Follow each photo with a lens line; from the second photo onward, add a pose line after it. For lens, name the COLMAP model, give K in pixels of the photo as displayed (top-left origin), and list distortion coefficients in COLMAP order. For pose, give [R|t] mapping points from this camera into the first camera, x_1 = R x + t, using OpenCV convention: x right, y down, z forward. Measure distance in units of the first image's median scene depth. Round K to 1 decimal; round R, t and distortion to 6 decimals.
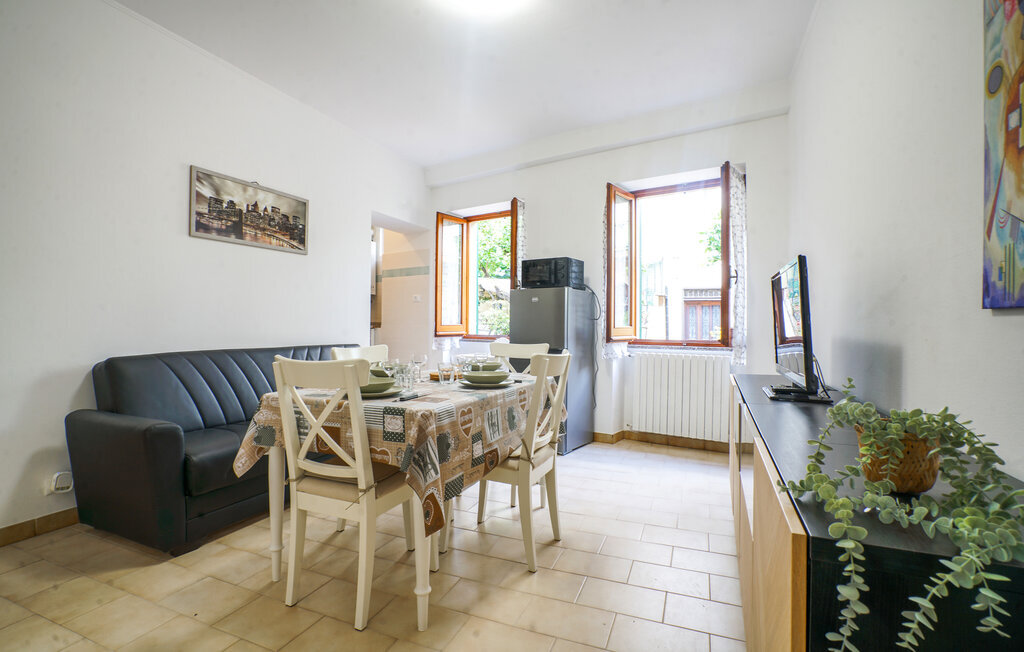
lens RADIAL K [[483.7, 0, 498.3], [0, 483.7, 323.5], [0, 0, 1]] dist [-0.018794, 0.005772]
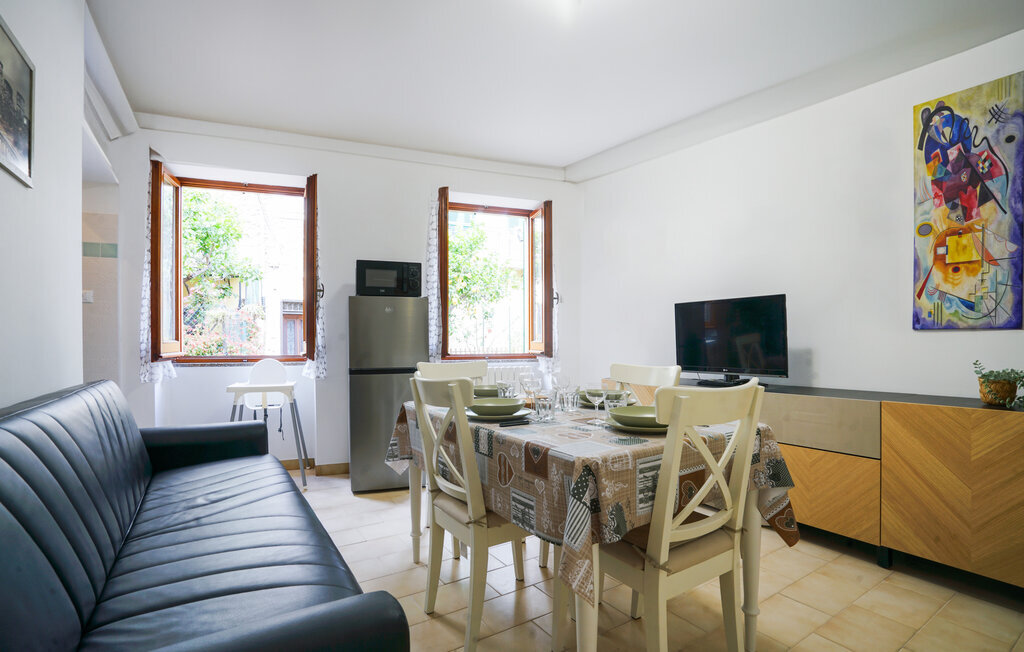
lens RADIAL K [[483.7, 0, 525.3], [0, 483.7, 343.2], [0, 0, 1]] dist [-0.018794, 0.005772]
pose [[0.537296, -0.017195, 0.843218, -0.475316], [0.005975, 0.999845, 0.016582, -0.003305], [-0.843372, -0.003872, 0.537316, 0.336333]]
